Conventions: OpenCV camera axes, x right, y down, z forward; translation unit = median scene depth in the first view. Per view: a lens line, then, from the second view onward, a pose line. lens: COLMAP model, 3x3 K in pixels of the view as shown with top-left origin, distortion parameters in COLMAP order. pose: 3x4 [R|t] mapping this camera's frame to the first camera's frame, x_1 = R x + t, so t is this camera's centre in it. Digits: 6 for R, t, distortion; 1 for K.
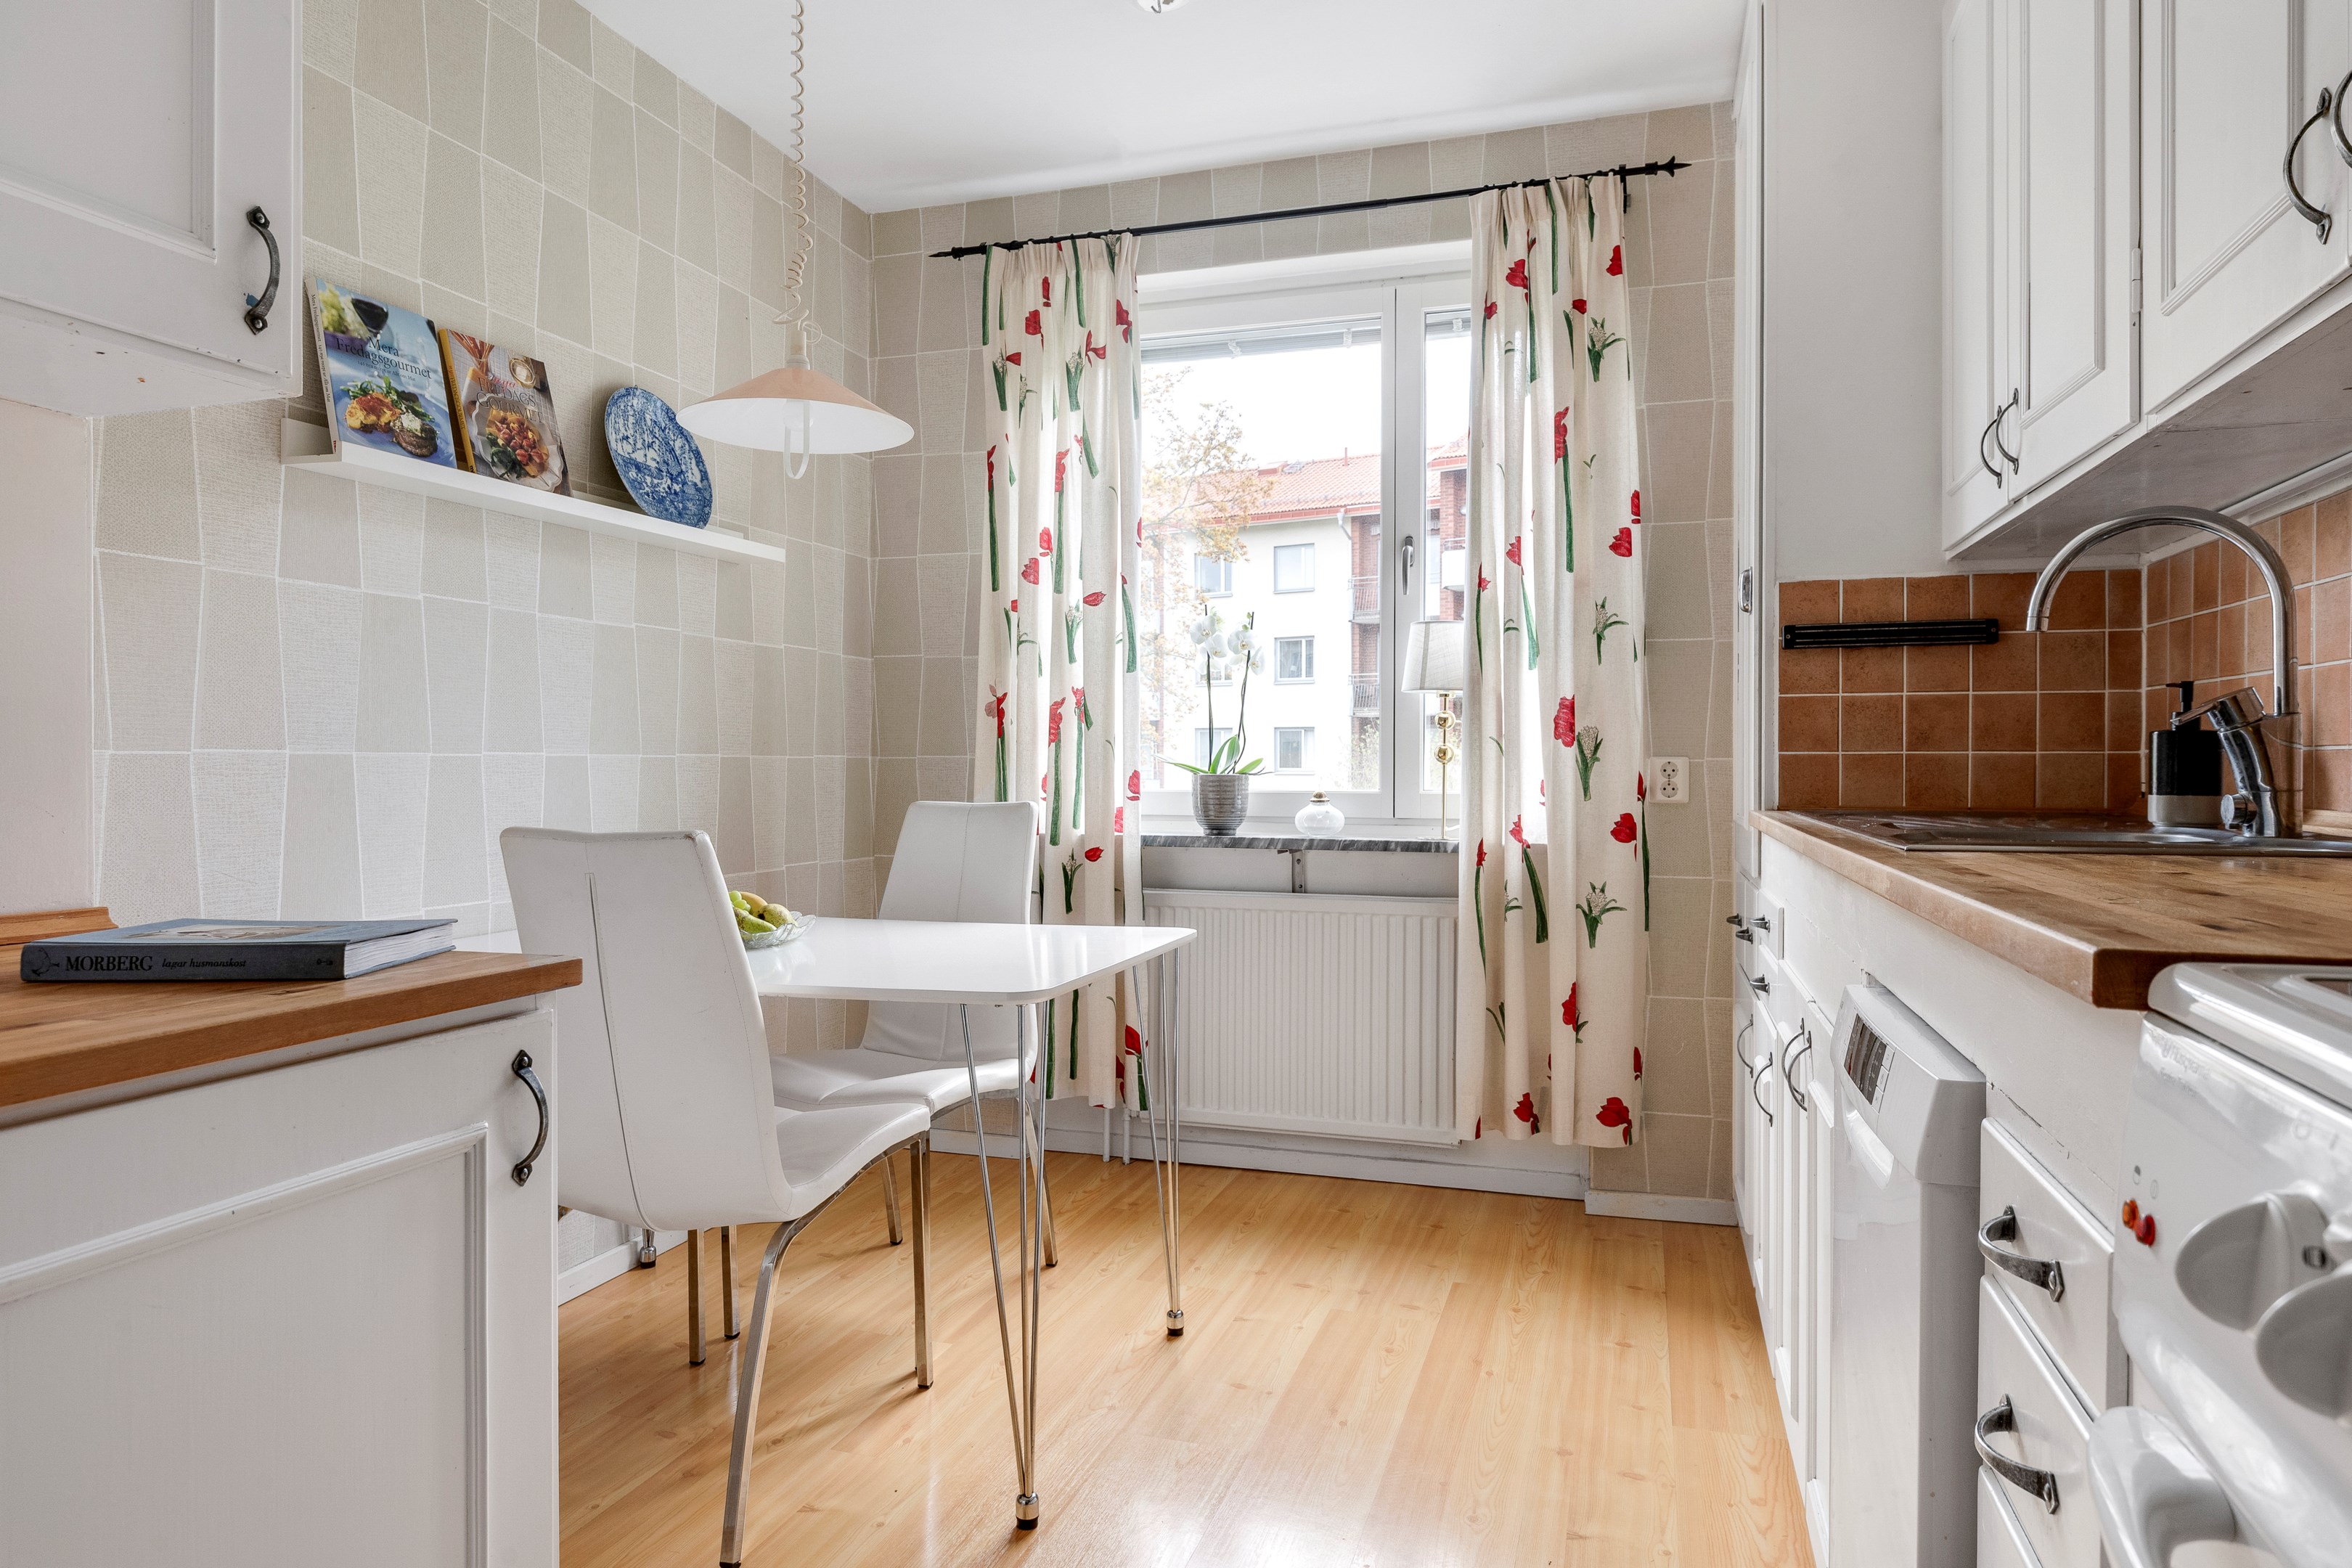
lens RADIAL K [[1437.1, 0, 1177.1], [0, 1437.1, 775.5], [0, 0, 1]] dist [0.002111, -0.004662]
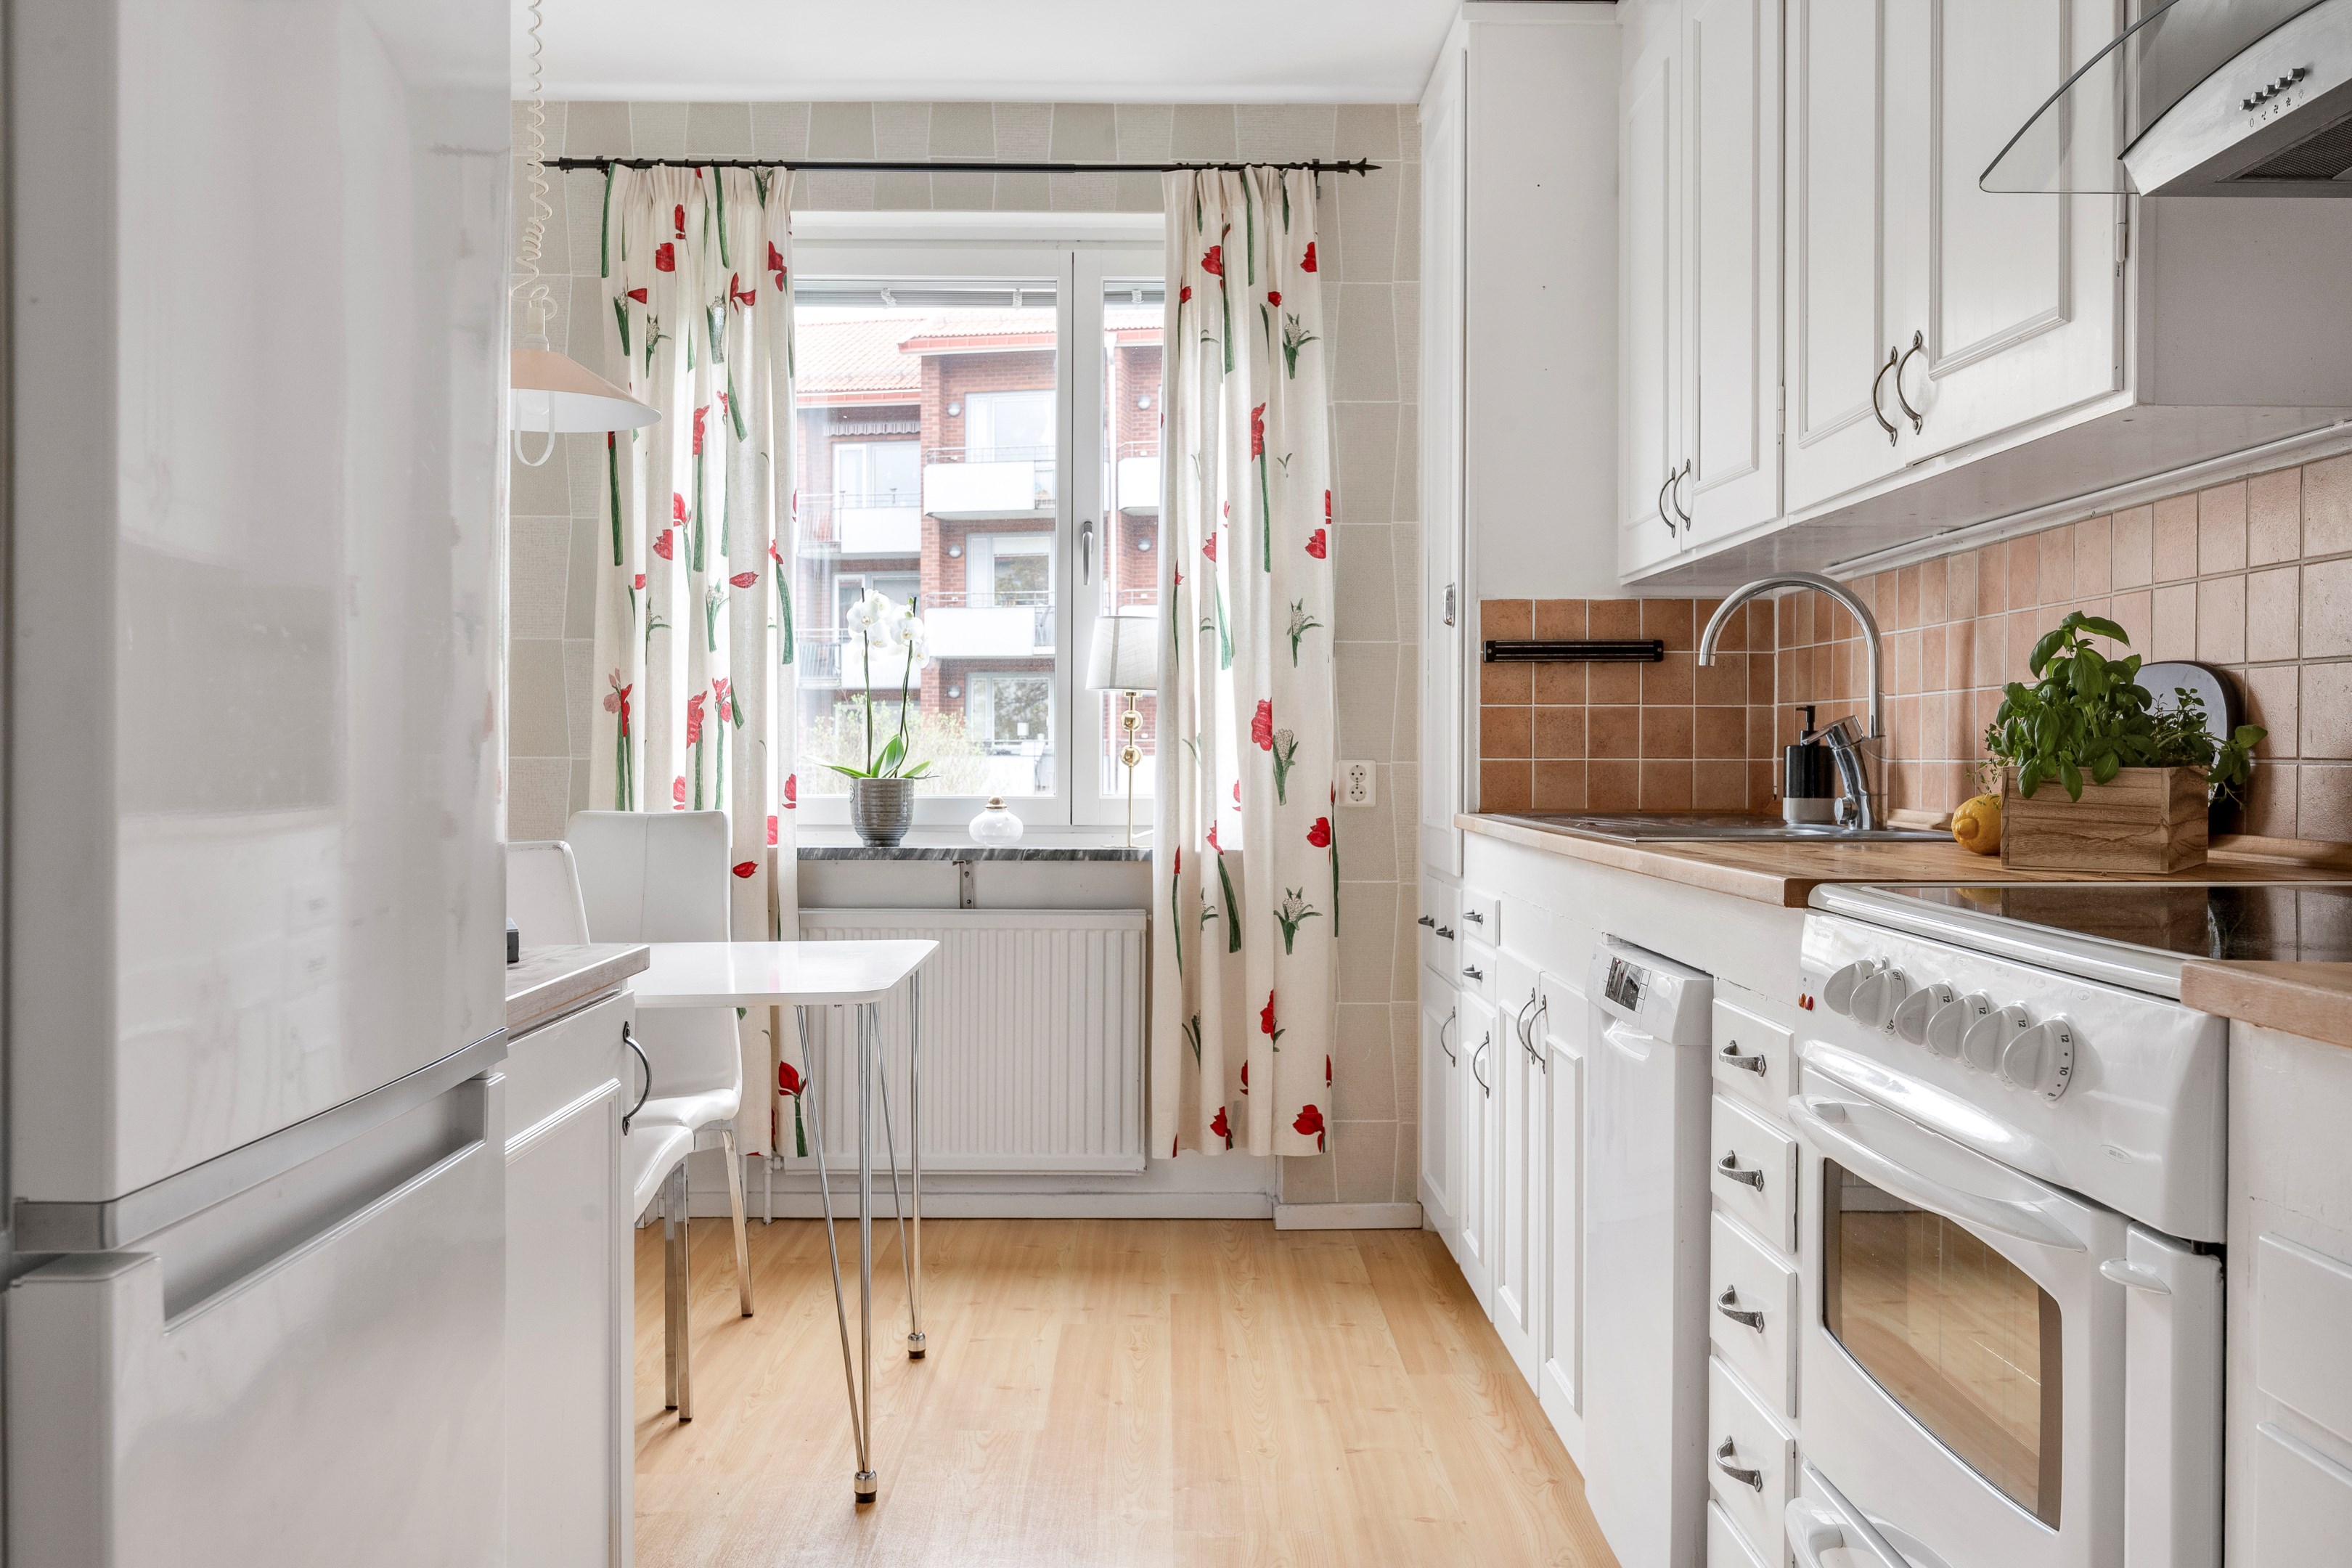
lens RADIAL K [[2011.8, 0, 1176.0], [0, 2011.8, 784.0], [0, 0, 1]] dist [0.005280, 0.003355]
pose [[0.950810, -0.003497, 0.309755, -0.208580], [0.001370, 0.999974, 0.007083, -0.006673], [-0.309771, -0.006310, 0.950790, -0.282433]]
